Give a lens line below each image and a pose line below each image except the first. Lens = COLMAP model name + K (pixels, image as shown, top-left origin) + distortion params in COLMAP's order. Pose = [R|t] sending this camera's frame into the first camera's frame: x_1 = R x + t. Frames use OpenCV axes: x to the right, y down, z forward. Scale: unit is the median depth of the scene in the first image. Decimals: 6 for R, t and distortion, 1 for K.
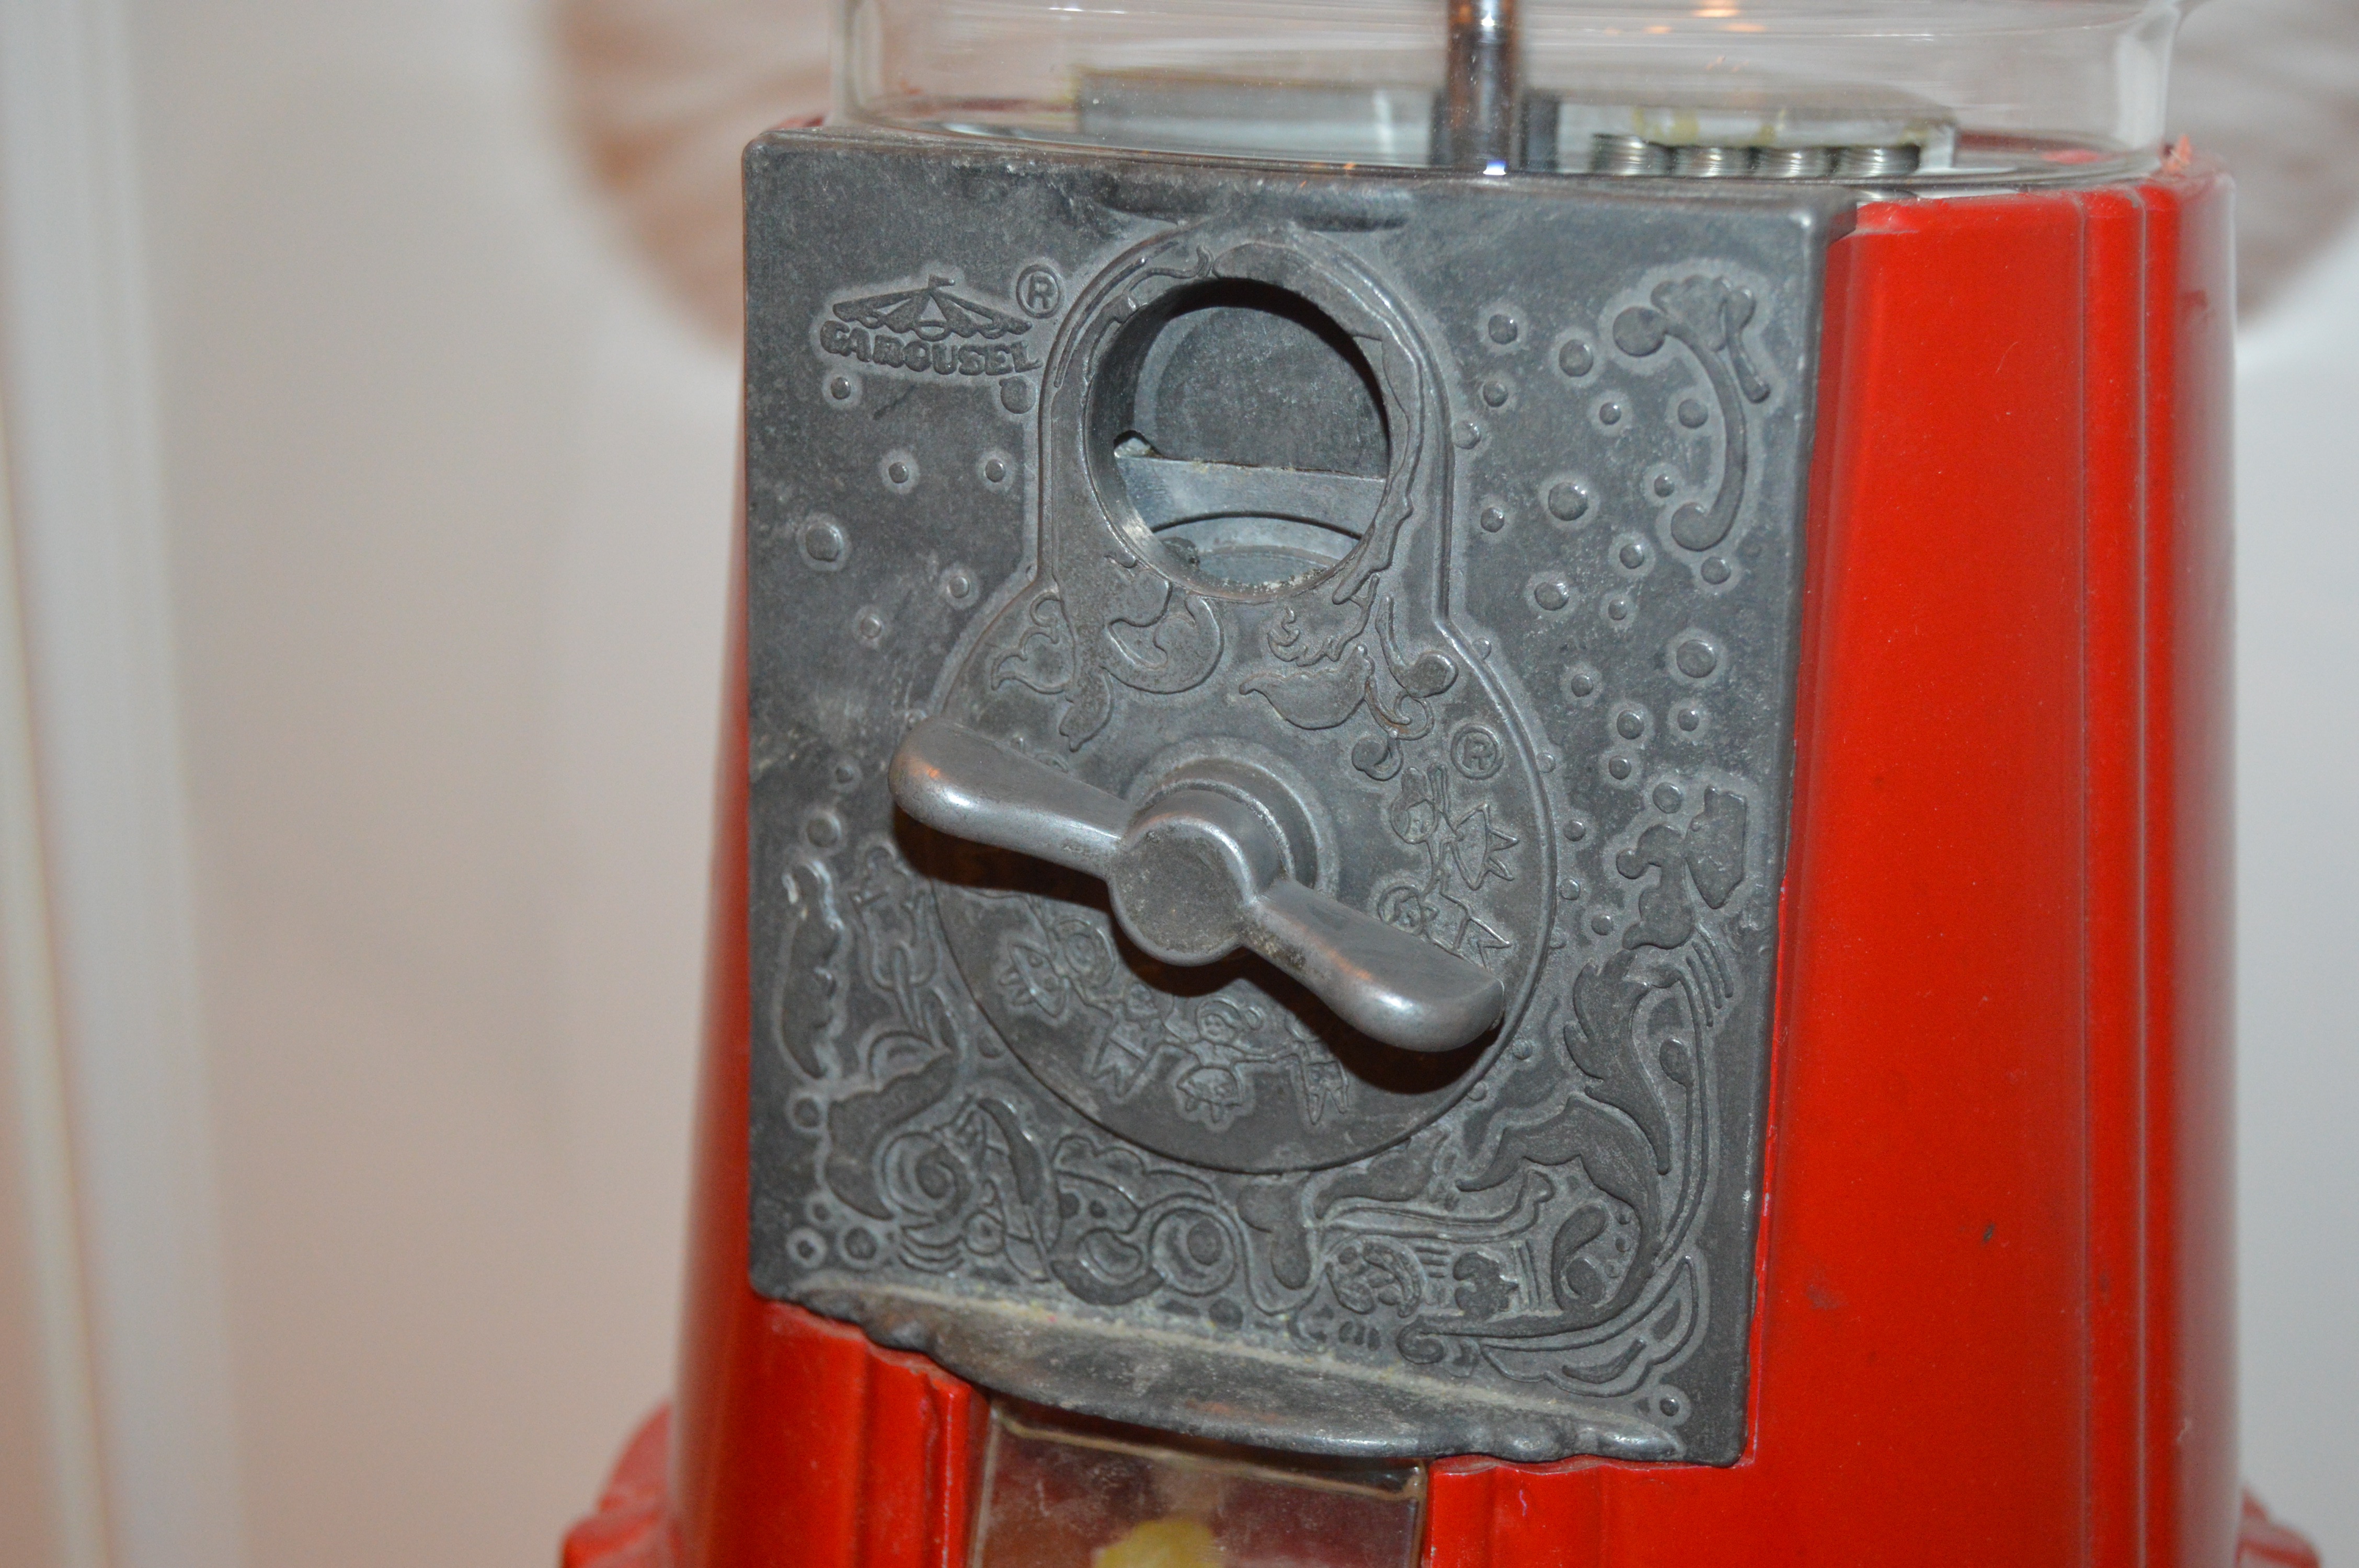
lens RADIAL K [[3859.8, 0, 1178.5], [0, 3859.8, 789.3], [0, 0, 1]] dist [-0.045906, 0.000000]
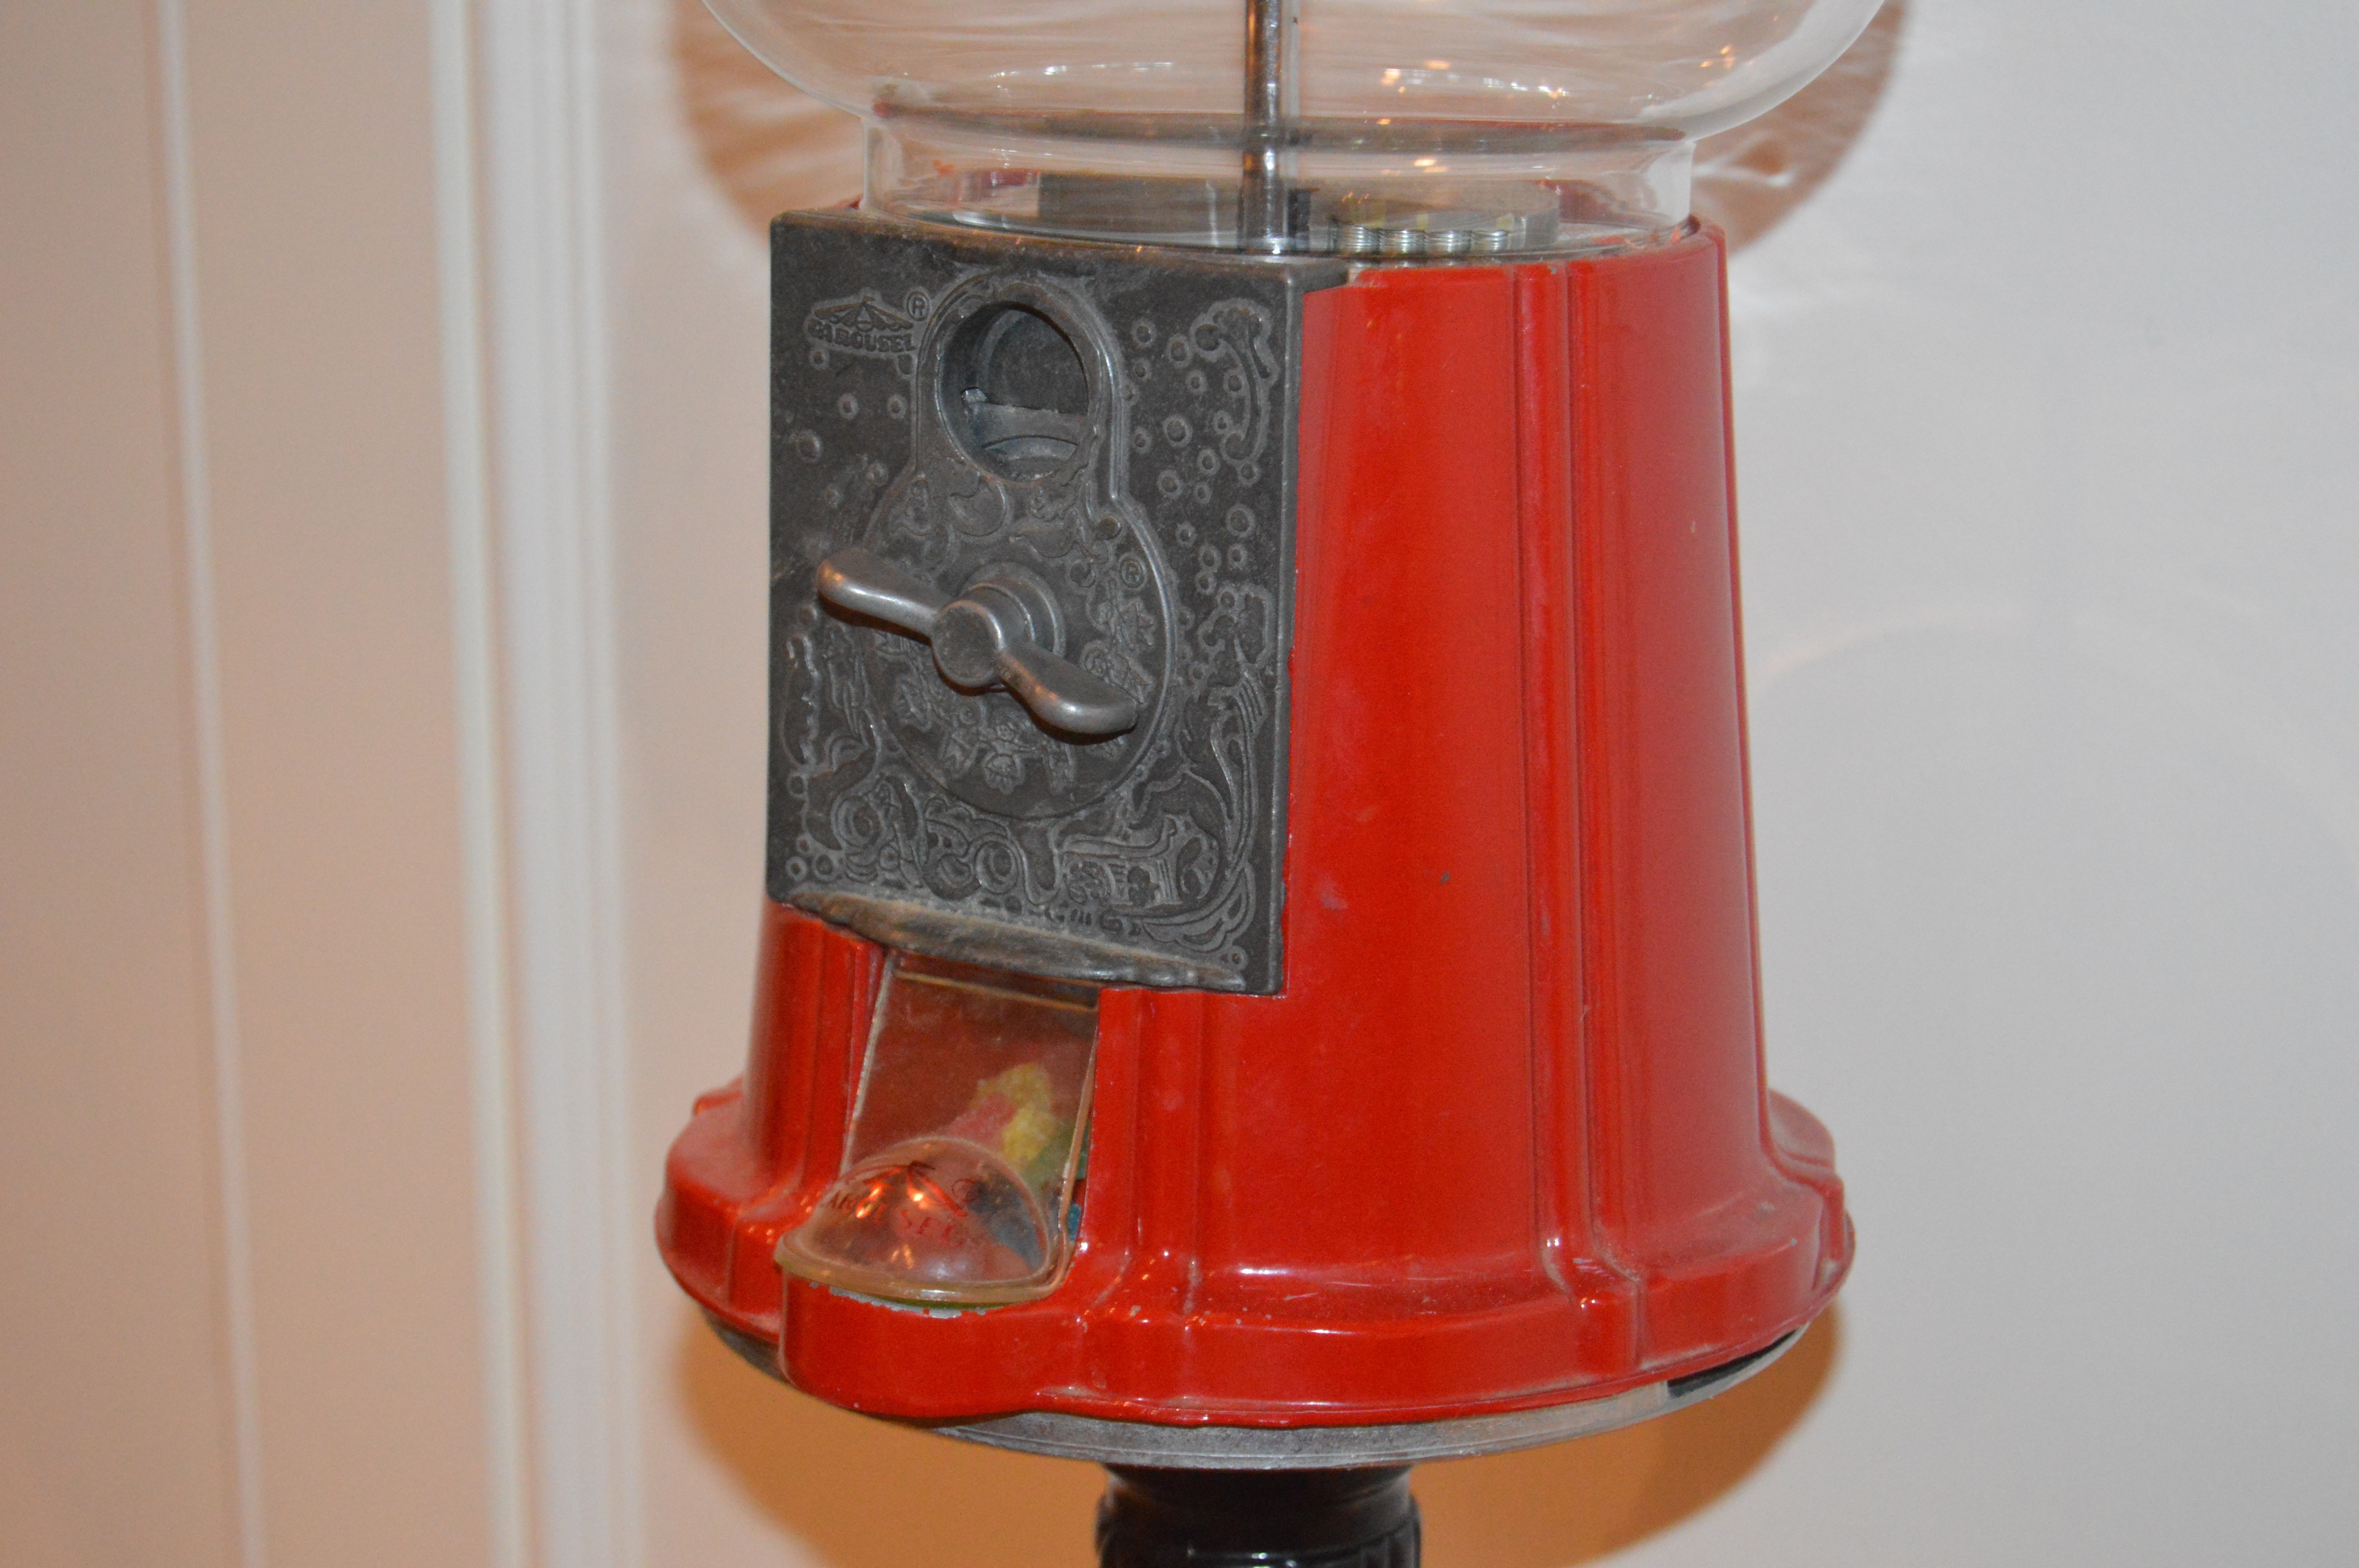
lens RADIAL K [[5258.3, 0, 1178.5], [0, 5258.3, 781.7], [0, 0, 1]] dist [-0.078098, 0.000000]
pose [[0.977657, 0.047689, -0.204726, 0.581011], [-0.055124, 0.998005, -0.030767, 0.155215], [0.202850, 0.041365, 0.978336, -1.316528]]
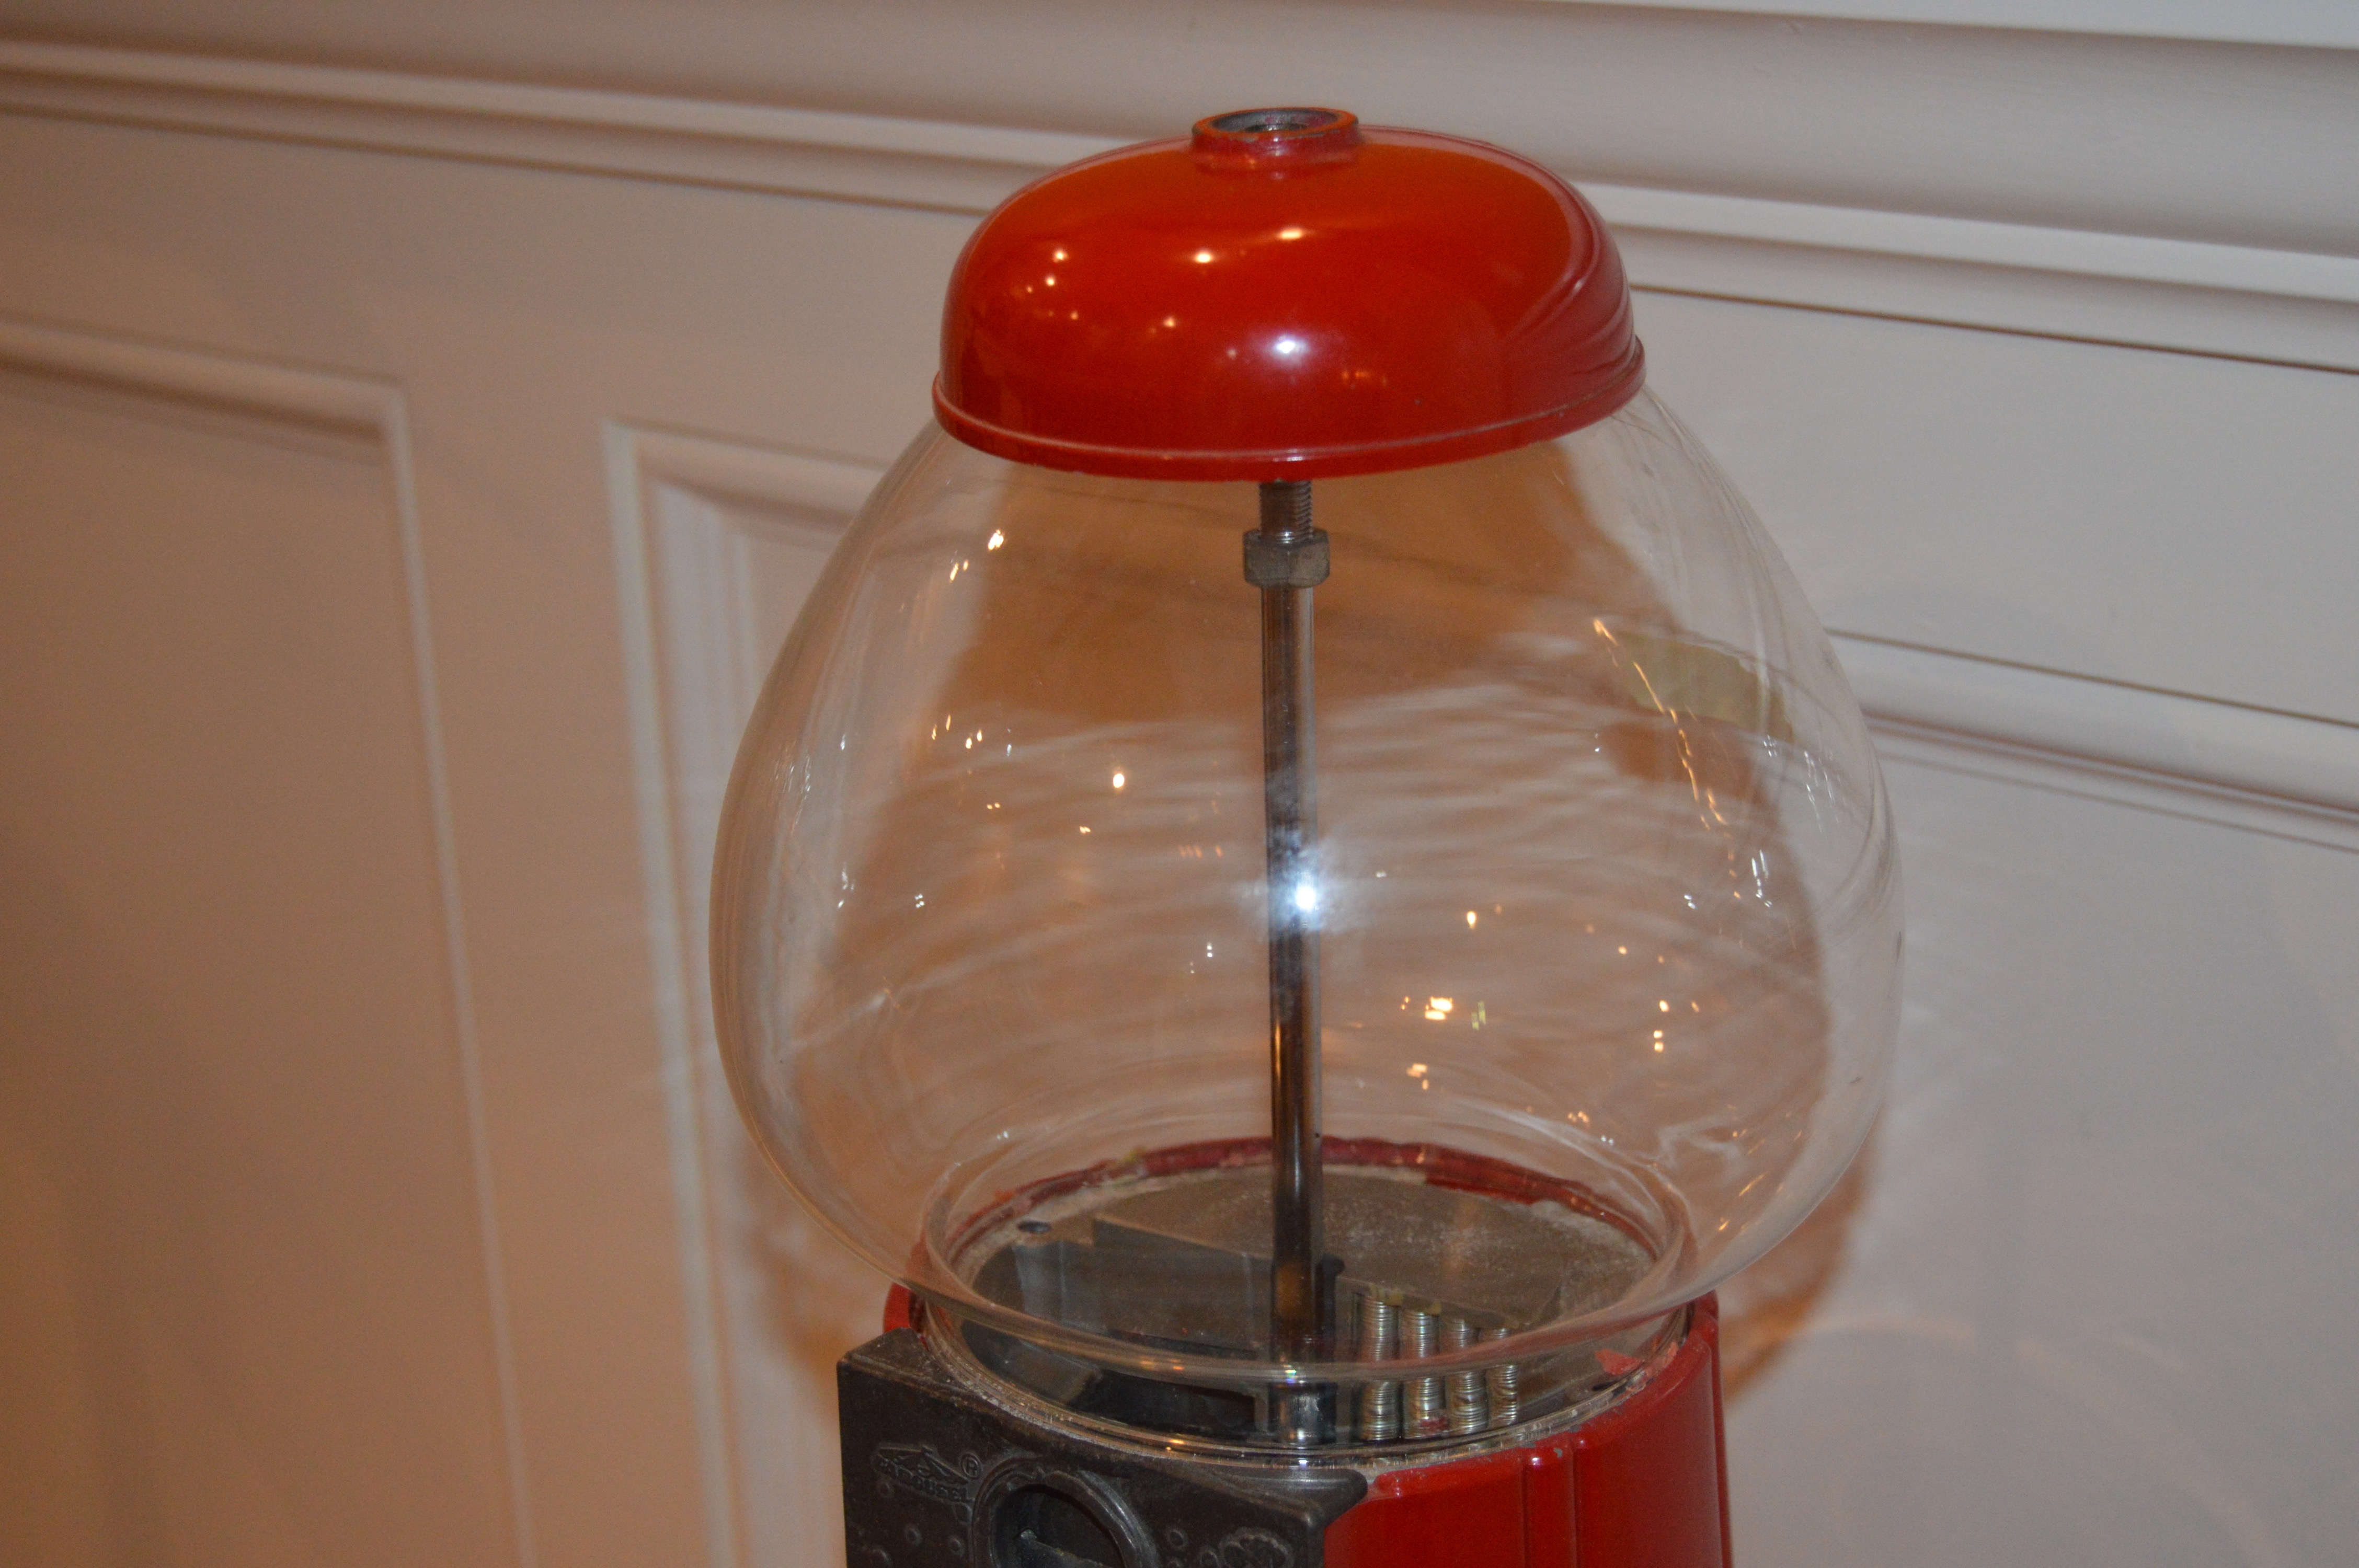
lens RADIAL K [[3666.6, 0, 1181.6], [0, 3666.6, 784.6], [0, 0, 1]] dist [-0.107934, 0.000000]
pose [[0.970527, 0.041170, -0.237448, 0.477678], [-0.032283, 0.998629, 0.041198, -0.541306], [0.238819, -0.032318, 0.970526, -0.714552]]
